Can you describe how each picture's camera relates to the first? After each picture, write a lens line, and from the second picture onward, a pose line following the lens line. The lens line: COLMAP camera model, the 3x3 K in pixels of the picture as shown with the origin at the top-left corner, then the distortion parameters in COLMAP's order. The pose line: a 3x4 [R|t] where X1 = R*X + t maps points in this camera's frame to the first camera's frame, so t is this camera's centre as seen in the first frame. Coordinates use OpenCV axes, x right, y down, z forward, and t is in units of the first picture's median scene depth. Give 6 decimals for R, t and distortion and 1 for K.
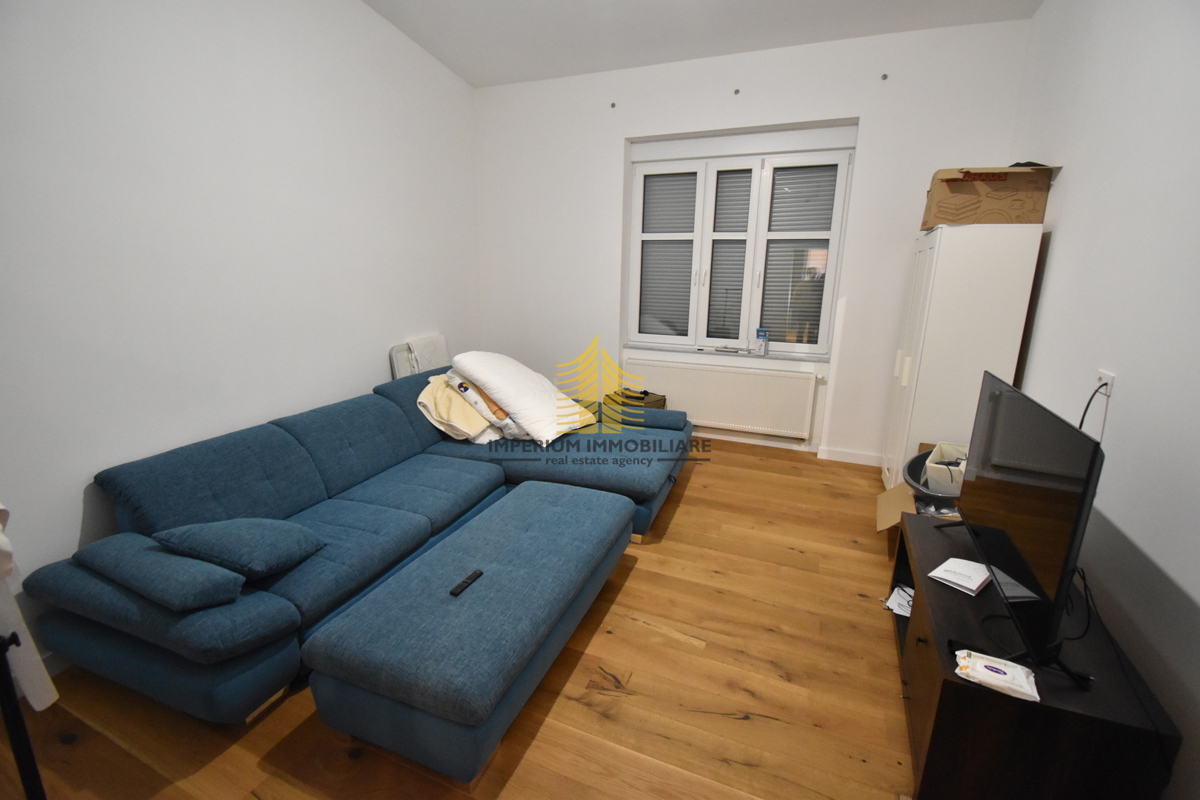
lens RADIAL K [[540.2, 0, 582.7], [0, 540.2, 406.4], [0, 0, 1]] dist [-0.015643, -0.007734]
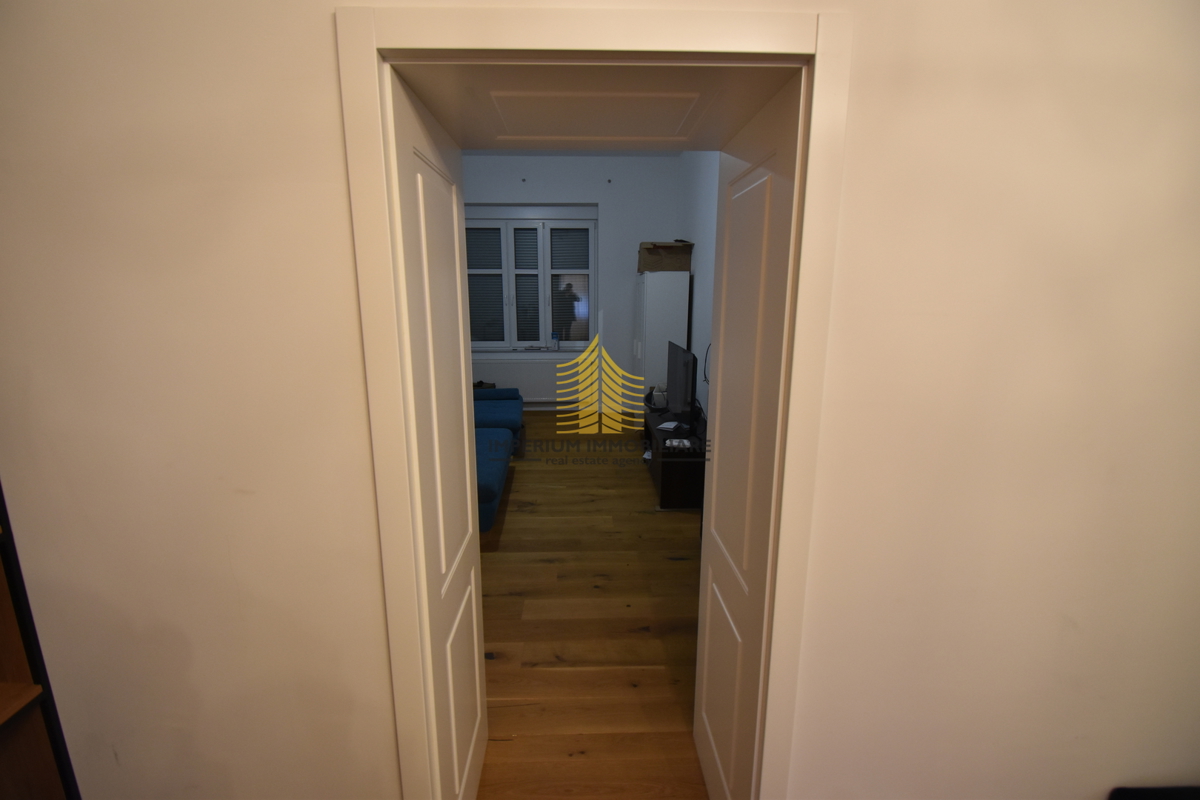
lens RADIAL K [[540.2, 0, 599.1], [0, 540.2, 402.7], [0, 0, 1]] dist [-0.015643, -0.007734]
pose [[0.894736, -0.102098, 0.434768, -0.261947], [0.117613, 0.993020, -0.008850, 0.088729], [-0.430830, 0.059053, 0.900499, -0.456152]]
